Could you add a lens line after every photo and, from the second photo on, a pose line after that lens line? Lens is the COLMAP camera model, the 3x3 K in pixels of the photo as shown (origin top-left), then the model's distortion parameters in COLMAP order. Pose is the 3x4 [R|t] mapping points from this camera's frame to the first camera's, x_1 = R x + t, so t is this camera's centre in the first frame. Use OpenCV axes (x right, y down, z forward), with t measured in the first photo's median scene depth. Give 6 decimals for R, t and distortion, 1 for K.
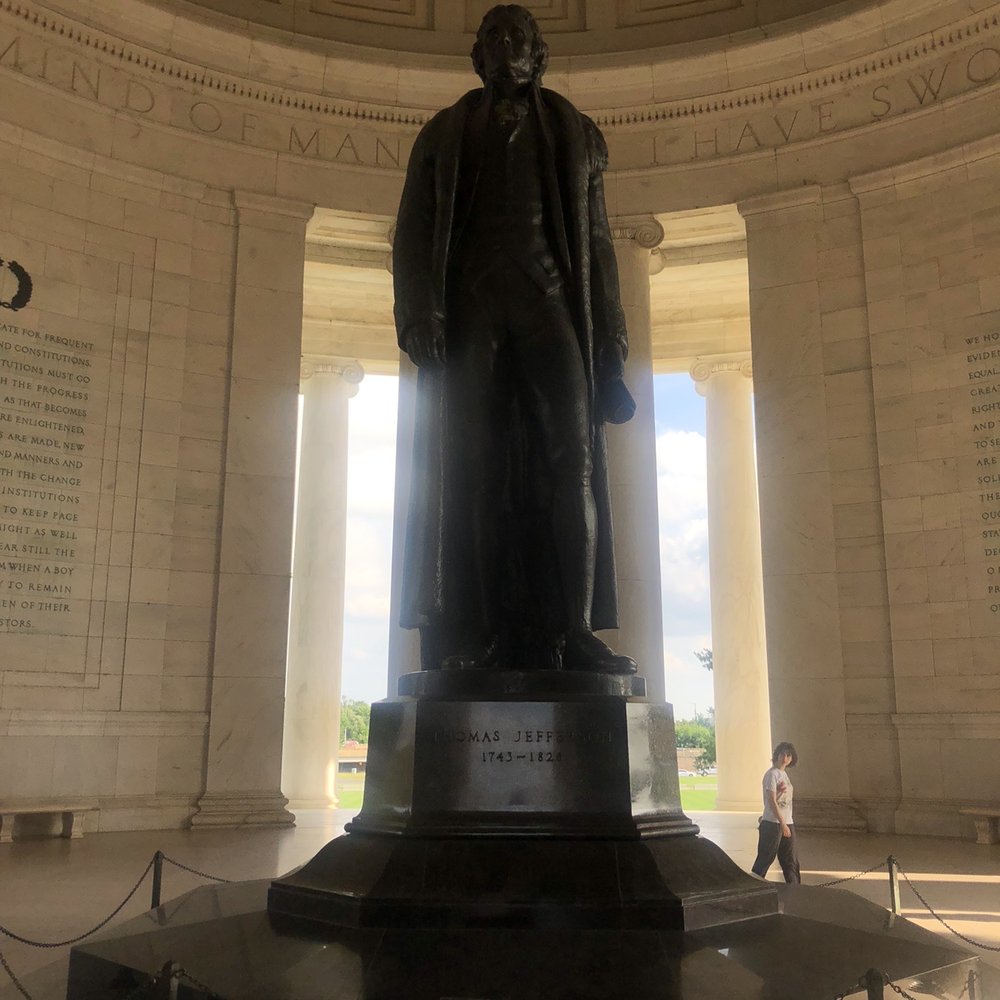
lens RADIAL K [[1085.3, 0, 491.8], [0, 1085.3, 485.7], [0, 0, 1]] dist [0.017742, 0.000000]
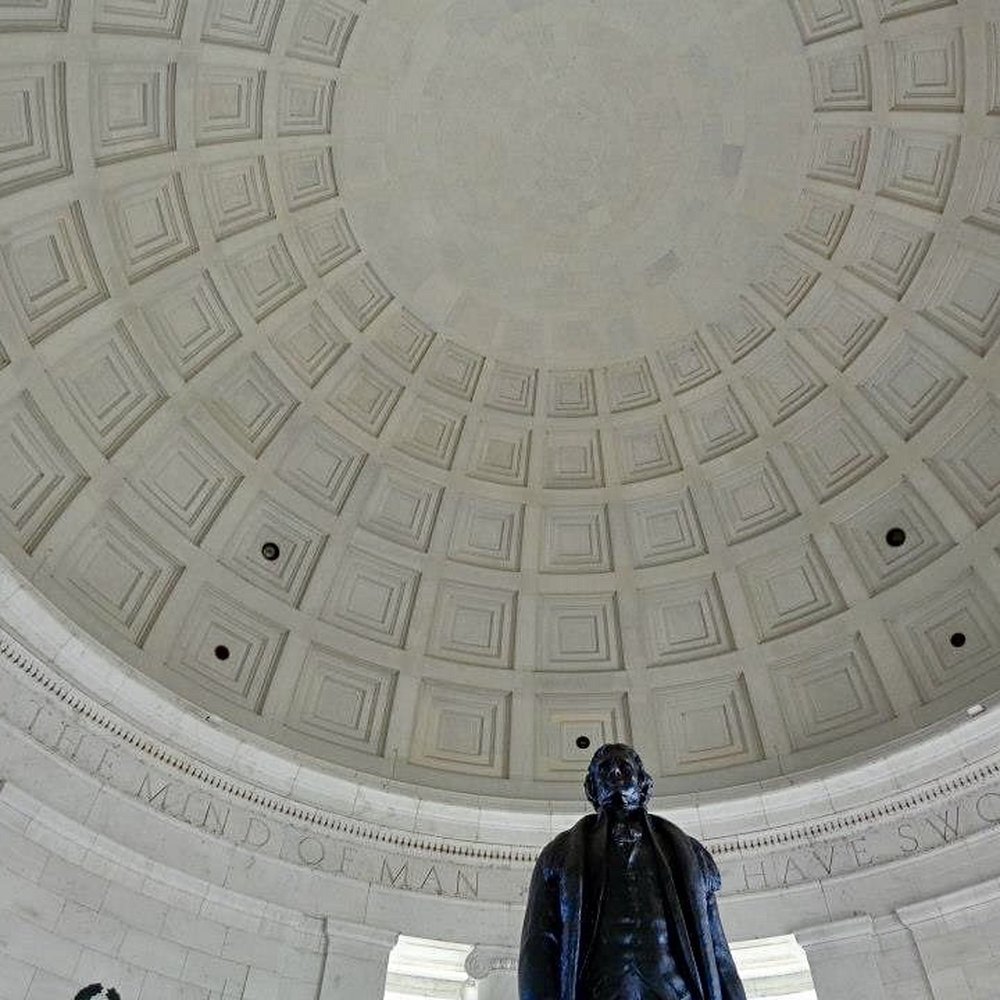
lens RADIAL K [[929.5, 0, 504.7], [0, 929.5, 509.1], [0, 0, 1]] dist [0.000854, 0.000000]
pose [[0.999540, -0.008505, -0.029121, -0.032042], [-0.011867, 0.773790, -0.633331, -0.001321], [0.027920, 0.633385, 0.773333, 0.028554]]
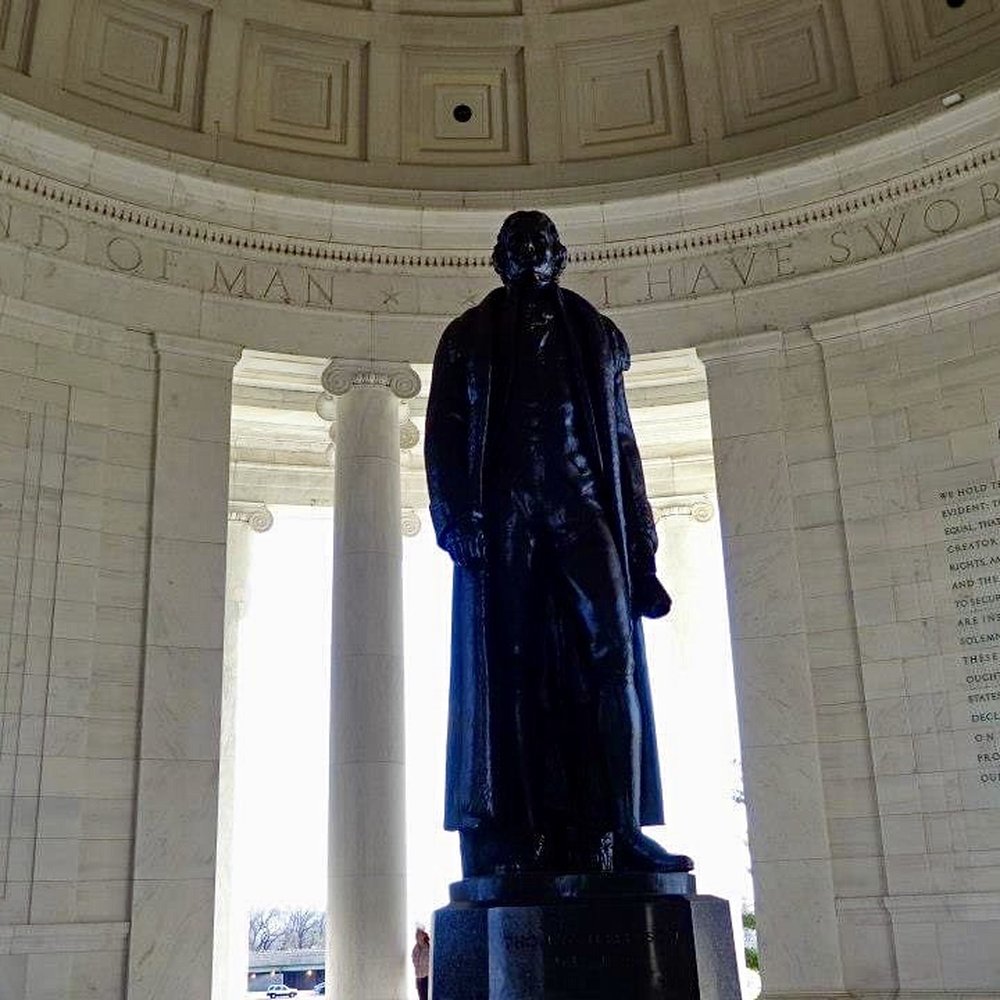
lens RADIAL K [[1271.0, 0, 491.7], [0, 1271.0, 504.6], [0, 0, 1]] dist [-0.003147, 0.000000]
pose [[0.995979, -0.006967, 0.089315, -0.057752], [0.015866, 0.994929, -0.099320, -0.019580], [-0.088170, 0.100337, 0.991039, -0.074087]]
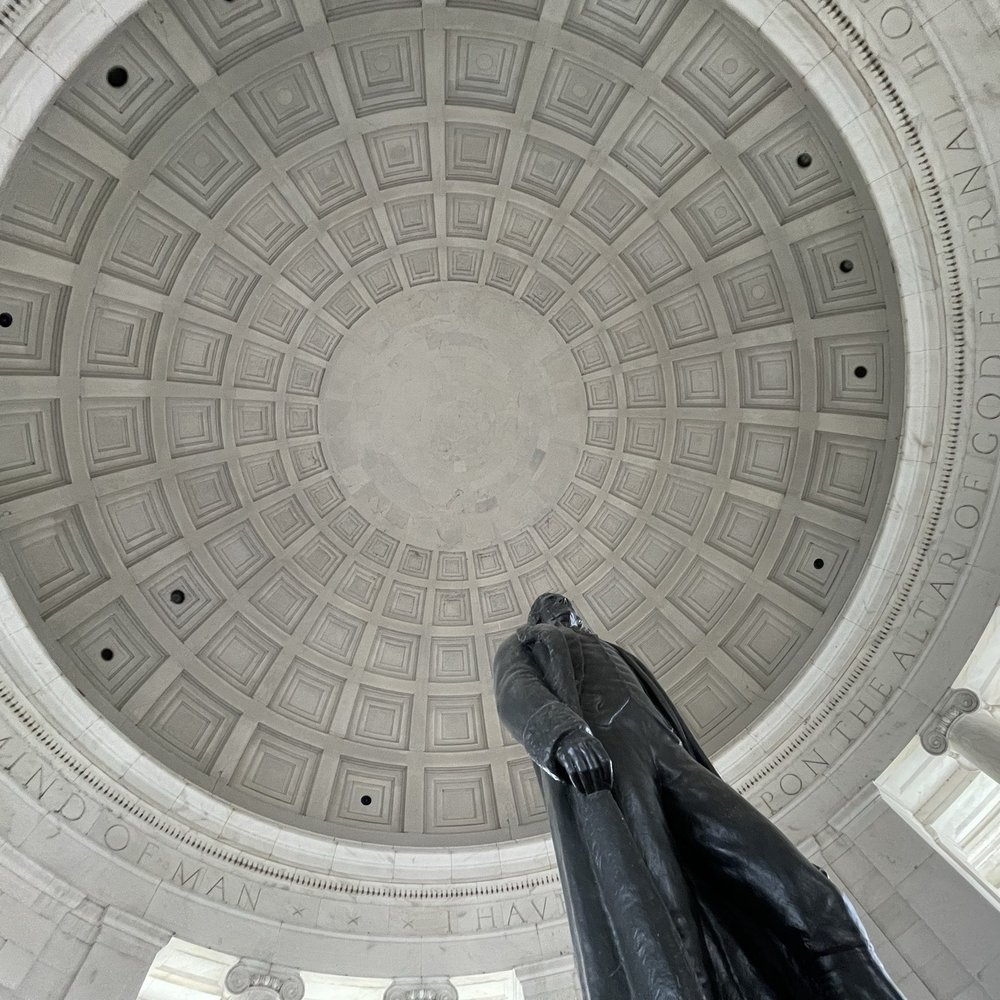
lens RADIAL K [[540.0, 0, 497.0], [0, 540.0, 497.4], [0, 0, 1]] dist [-0.000068, 0.000892]
pose [[0.933557, 0.289701, 0.211058, -0.111988], [0.058063, 0.458833, -0.886624, 0.065698], [-0.353696, 0.839968, 0.411525, 0.292595]]
